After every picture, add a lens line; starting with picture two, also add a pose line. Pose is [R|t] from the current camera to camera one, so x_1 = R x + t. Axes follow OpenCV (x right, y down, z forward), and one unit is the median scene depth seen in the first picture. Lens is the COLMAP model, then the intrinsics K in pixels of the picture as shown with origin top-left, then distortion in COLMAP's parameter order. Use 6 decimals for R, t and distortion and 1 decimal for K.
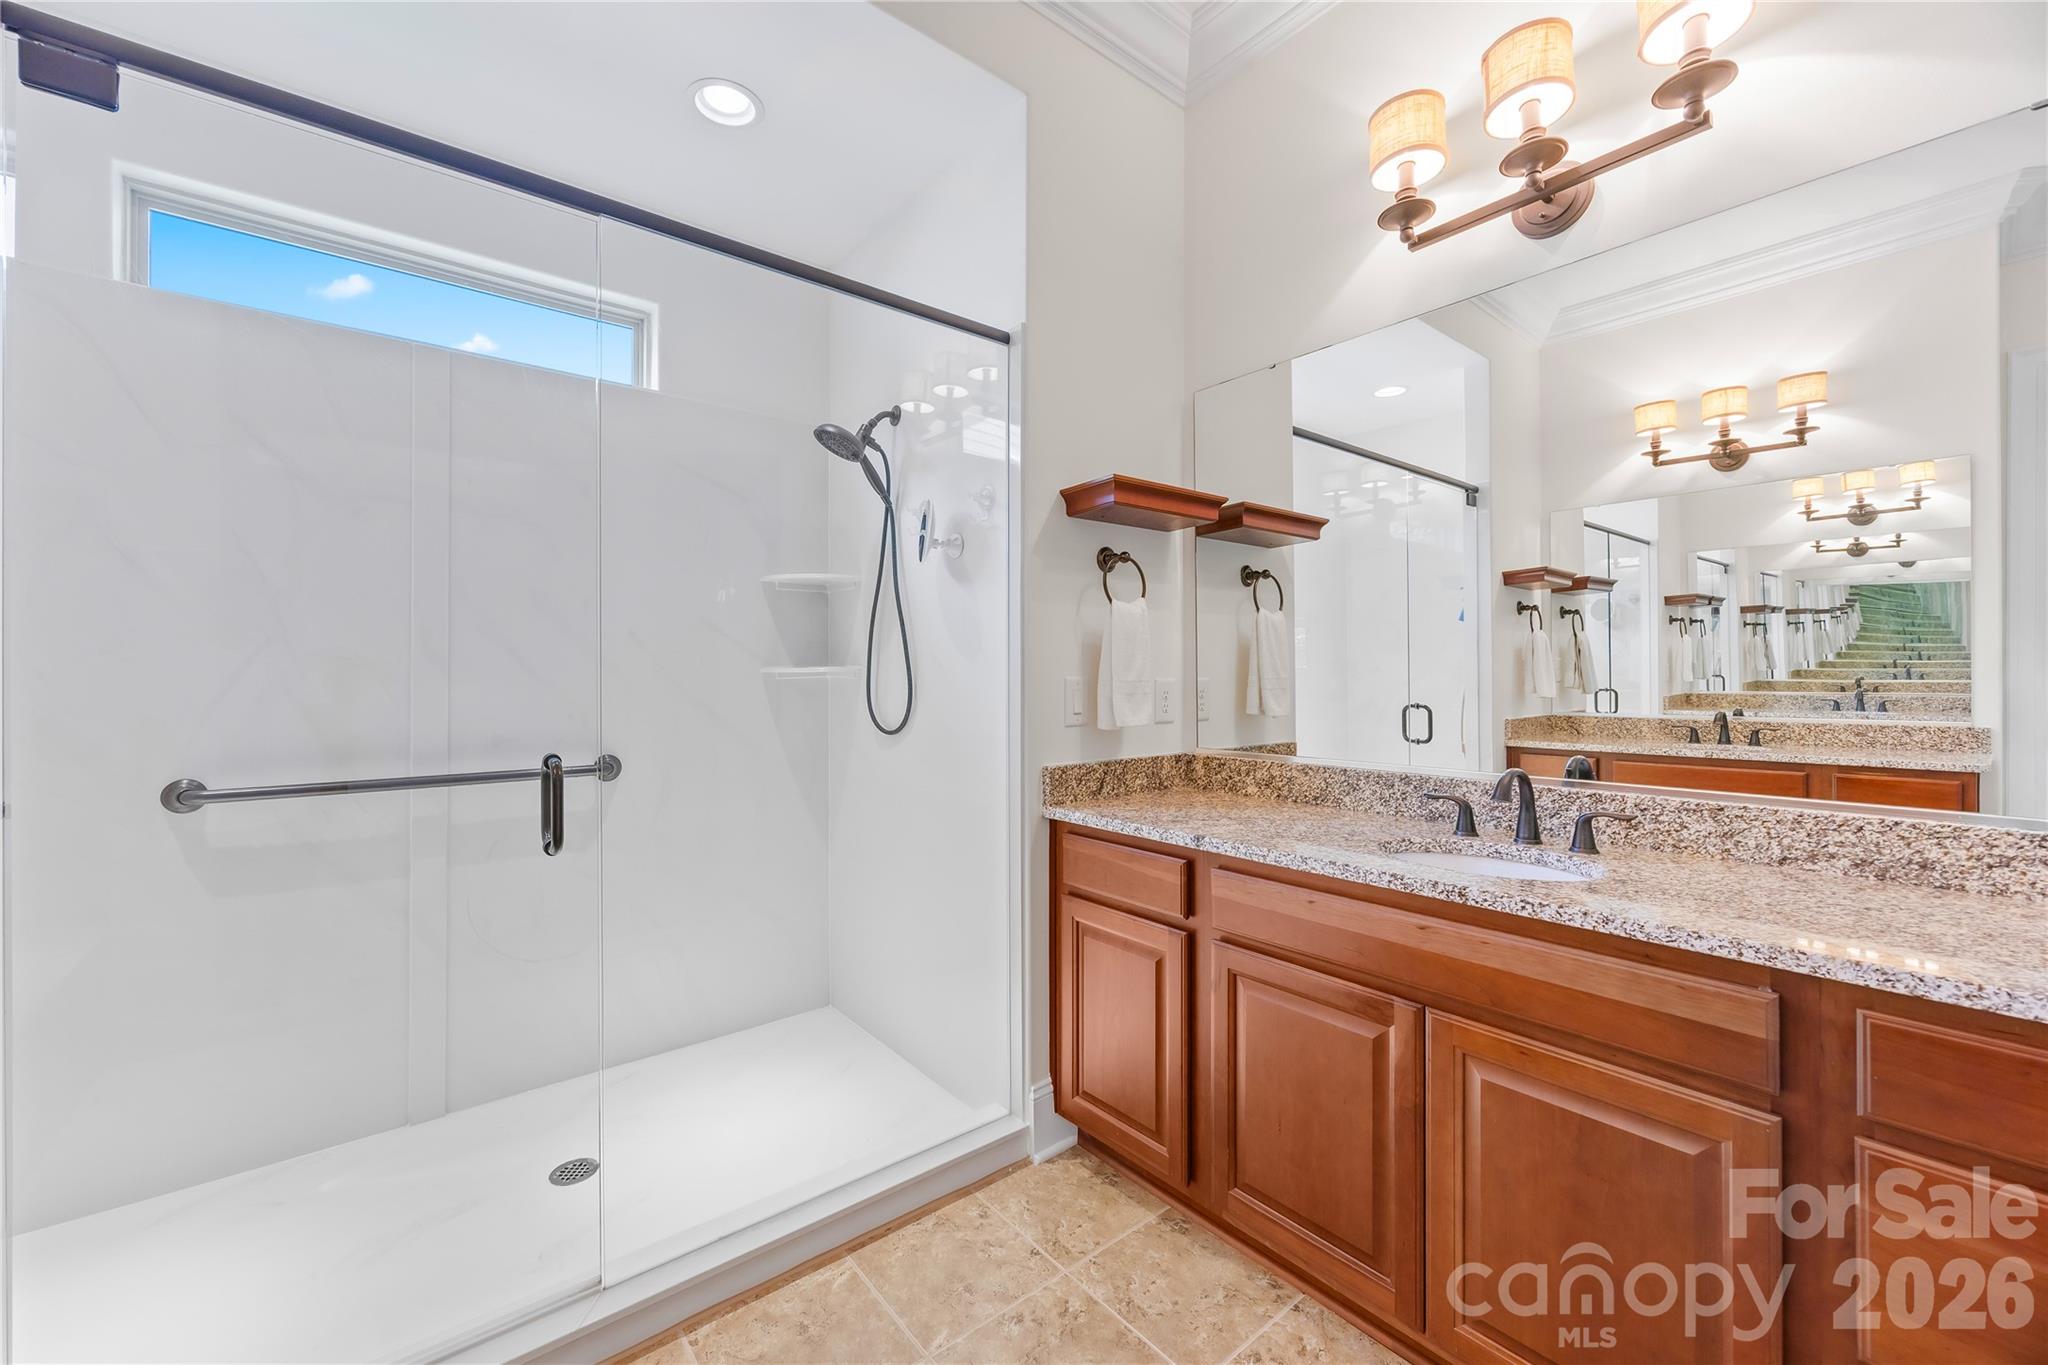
lens RADIAL K [[828.1, 0, 1040.1], [0, 828.1, 661.7], [0, 0, 1]] dist [-0.002668, -0.000218]
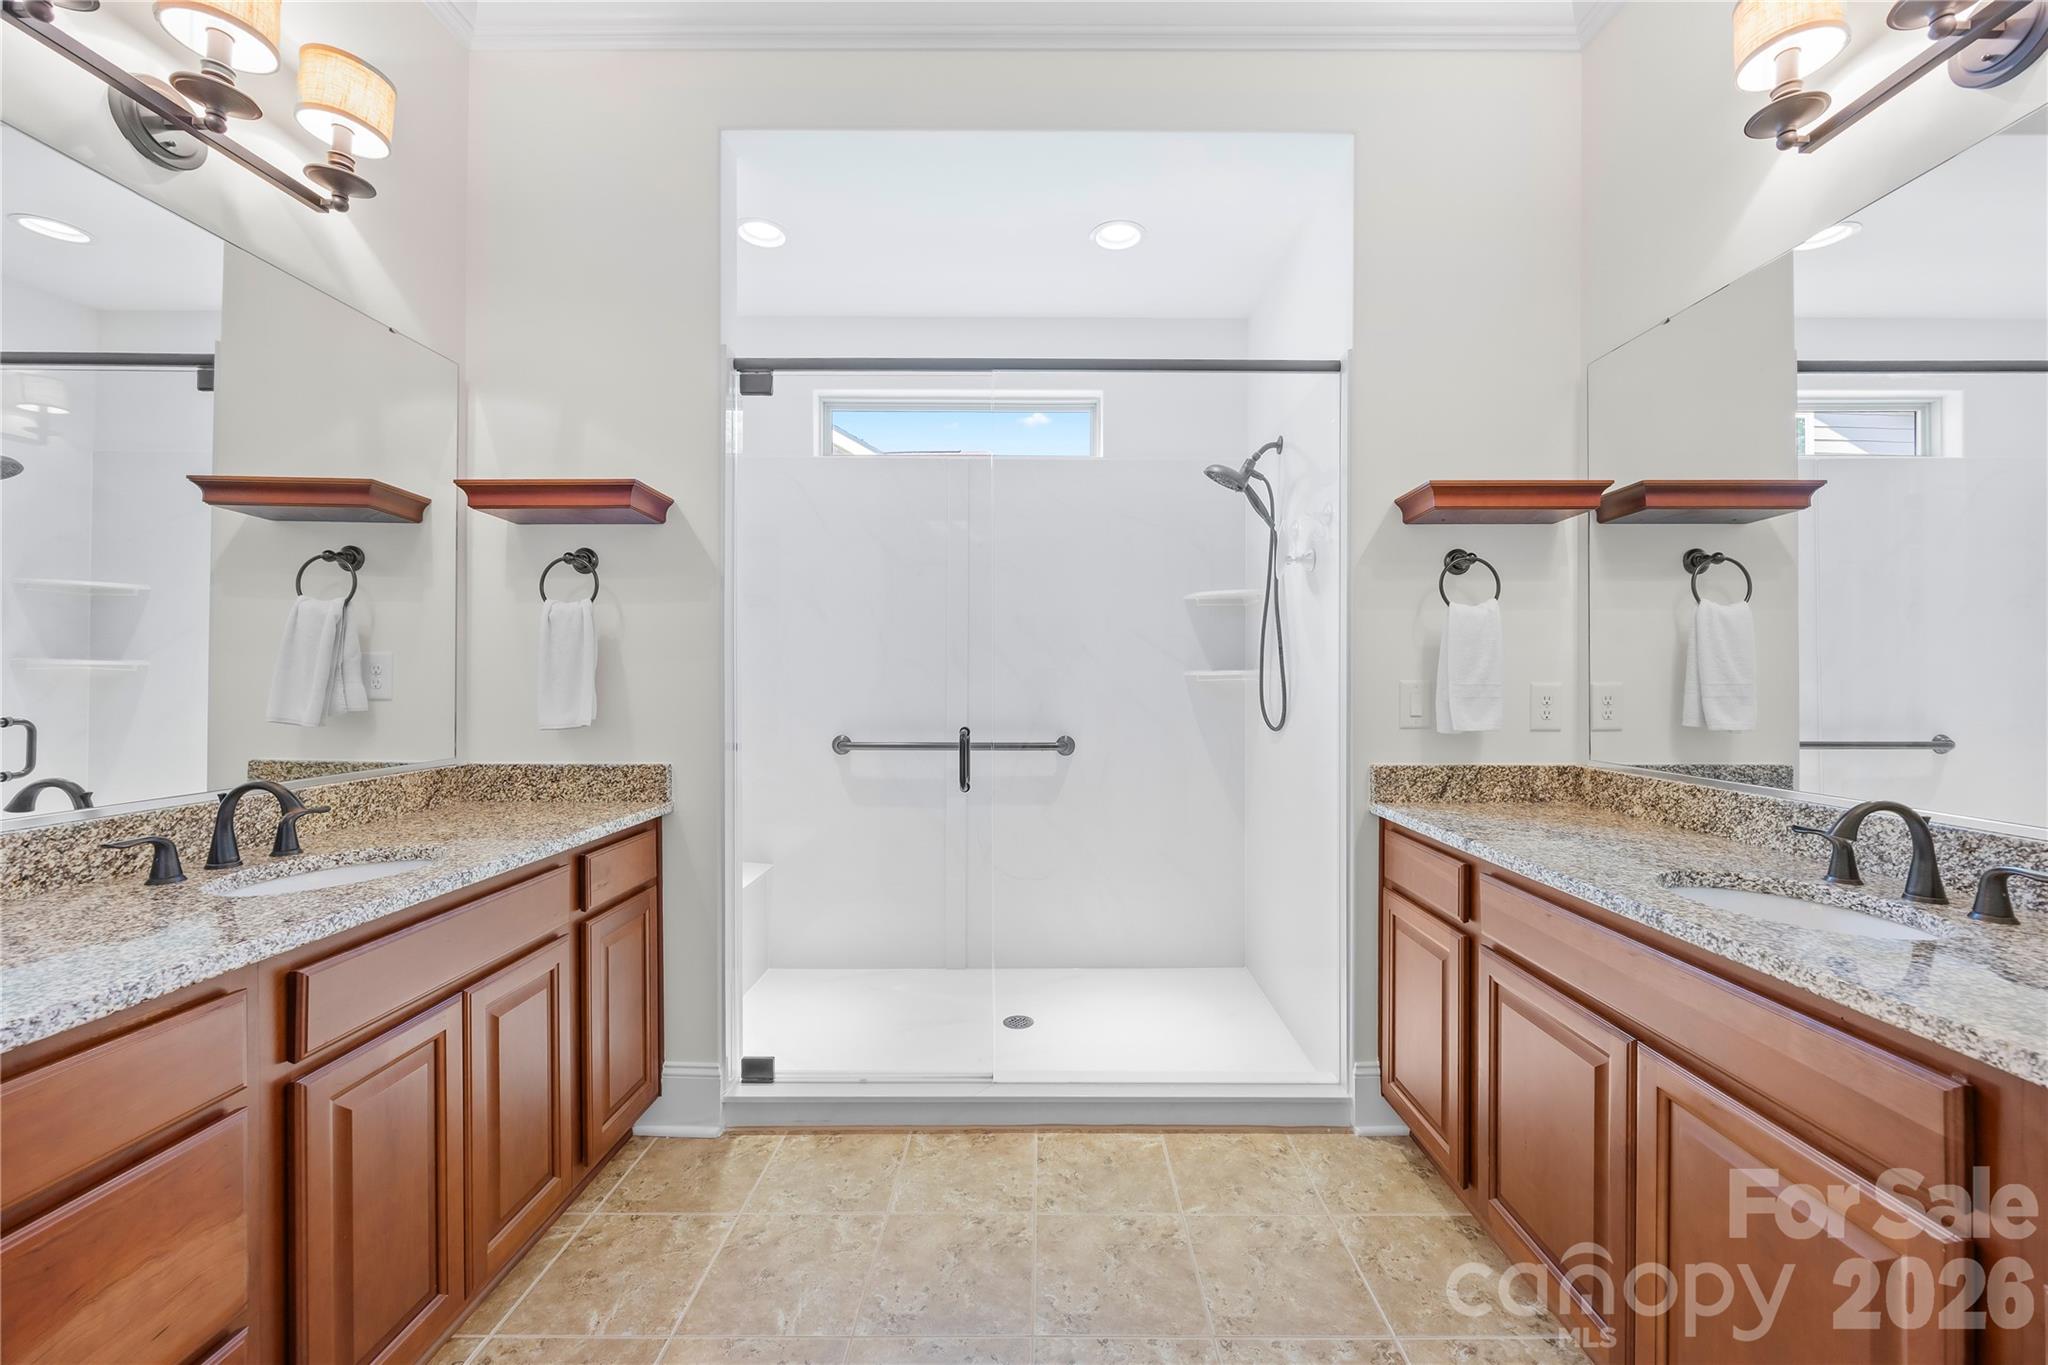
lens RADIAL K [[828.1, 0, 1040.1], [0, 828.1, 661.7], [0, 0, 1]] dist [-0.002668, -0.000218]
pose [[0.775966, -0.007629, -0.630729, 0.347204], [0.005879, 0.999971, -0.004863, -0.002496], [0.630747, 0.000065, 0.775988, -0.086140]]
